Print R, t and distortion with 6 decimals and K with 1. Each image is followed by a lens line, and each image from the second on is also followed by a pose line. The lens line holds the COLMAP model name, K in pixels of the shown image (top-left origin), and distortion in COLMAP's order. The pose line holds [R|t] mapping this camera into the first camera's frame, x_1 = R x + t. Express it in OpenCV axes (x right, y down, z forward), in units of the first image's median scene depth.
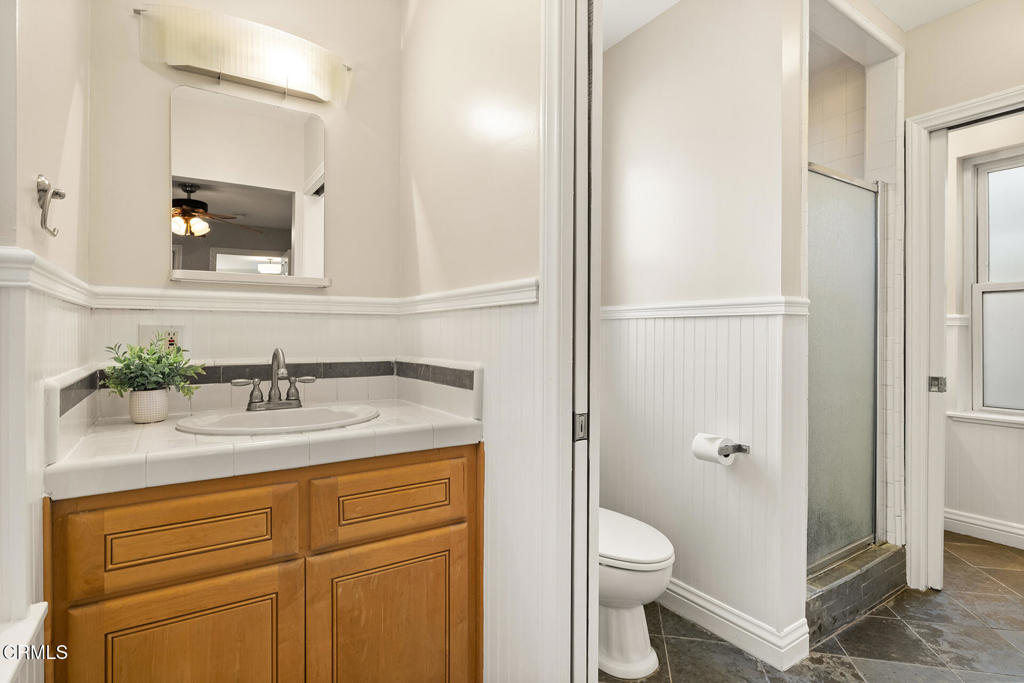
lens RADIAL K [[511.0, 0, 503.5], [0, 511.0, 340.3], [0, 0, 1]] dist [0.001249, -0.001039]
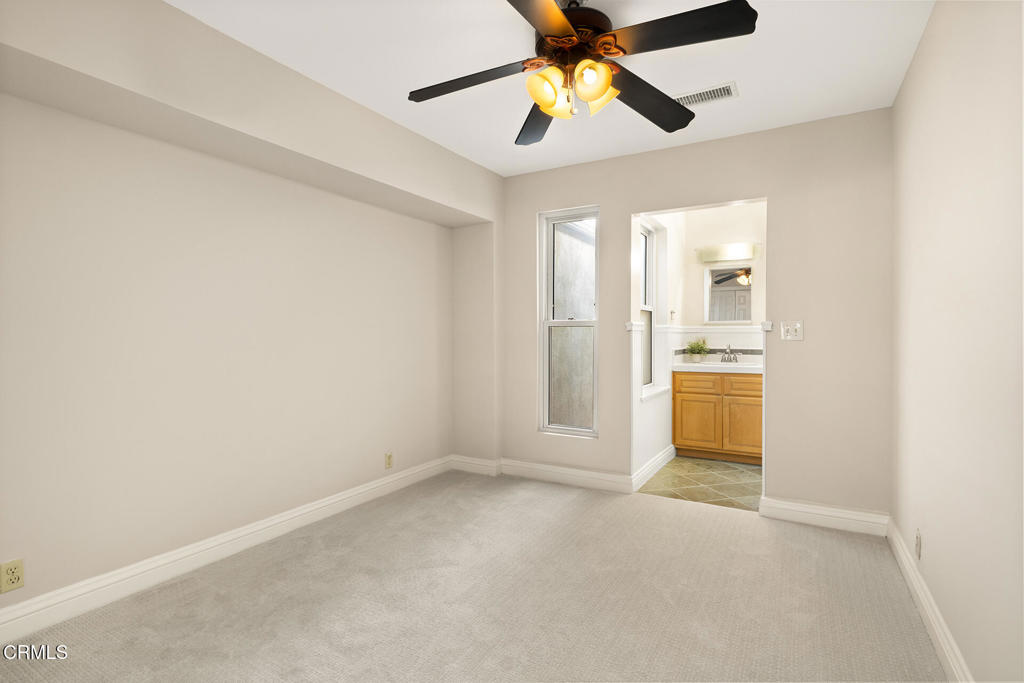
lens RADIAL K [[478.2, 0, 510.0], [0, 478.2, 333.5], [0, 0, 1]] dist [-0.013203, 0.001002]
pose [[0.436142, -0.010094, -0.899821, 2.204966], [-0.012710, 0.999768, -0.017376, 0.027729], [0.899788, 0.019015, 0.435913, -2.085355]]
